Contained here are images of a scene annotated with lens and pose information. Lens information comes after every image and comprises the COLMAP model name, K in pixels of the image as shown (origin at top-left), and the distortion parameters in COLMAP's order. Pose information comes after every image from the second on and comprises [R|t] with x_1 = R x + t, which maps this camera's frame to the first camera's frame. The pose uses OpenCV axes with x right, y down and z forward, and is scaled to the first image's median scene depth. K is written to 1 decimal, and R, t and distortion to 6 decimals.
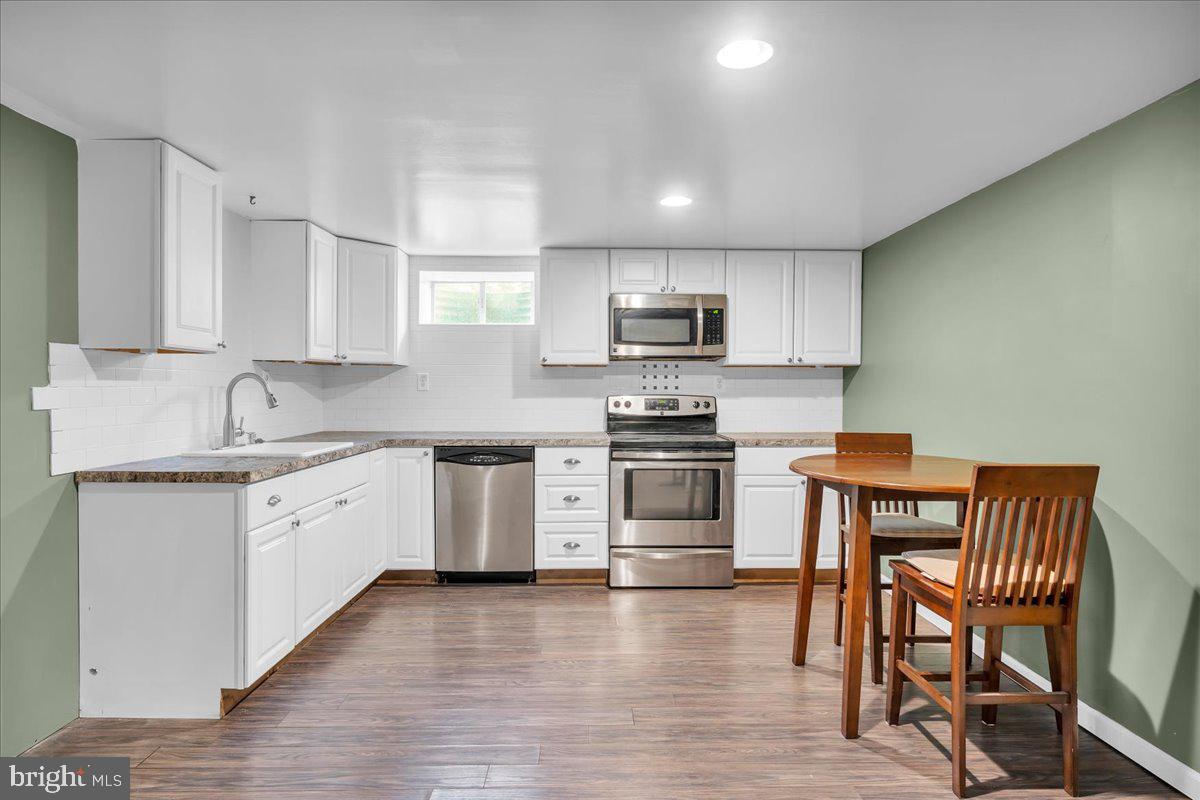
lens RADIAL K [[651.3, 0, 600.0], [0, 651.3, 400.0], [0, 0, 1]] dist [-0.004486, -0.001153]
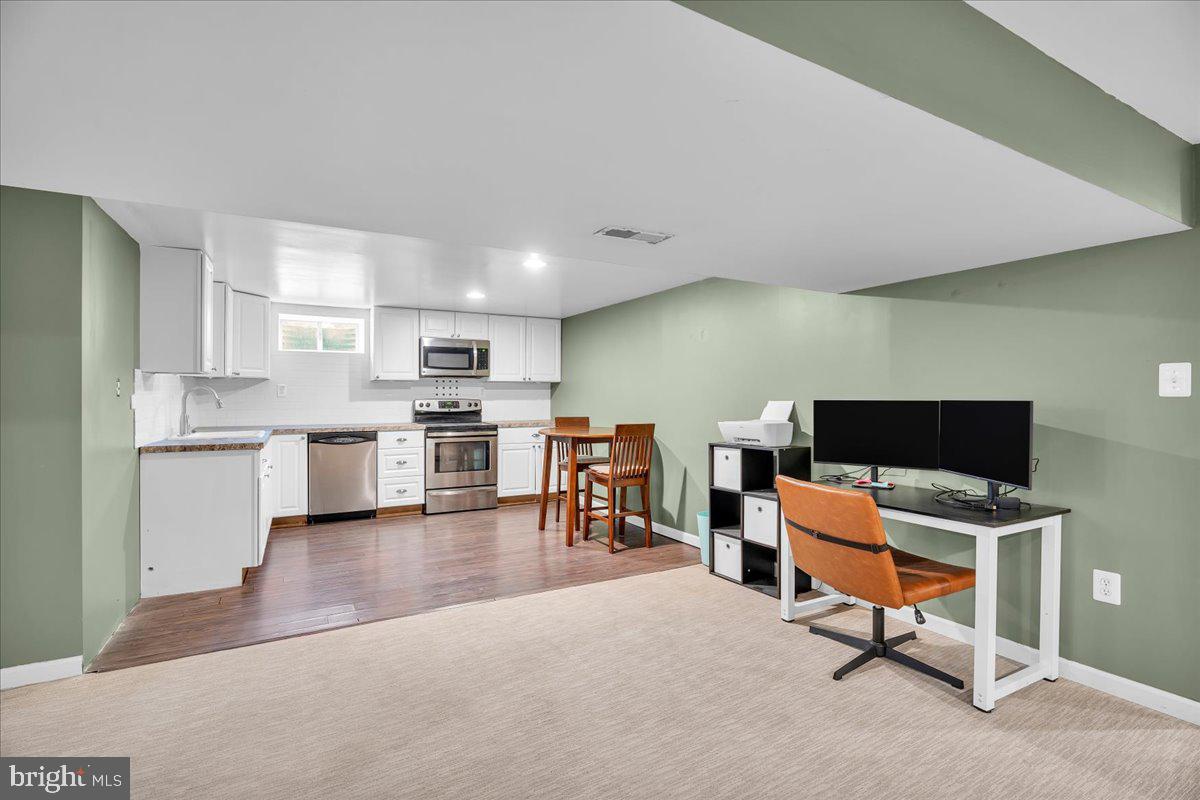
lens RADIAL K [[543.6, 0, 600.0], [0, 543.6, 400.0], [0, 0, 1]] dist [-0.001353, -0.000152]
pose [[0.878801, -0.005575, 0.477157, -0.252829], [0.008694, 0.999953, -0.004329, 0.004717], [-0.477110, 0.007952, 0.878808, -0.433437]]
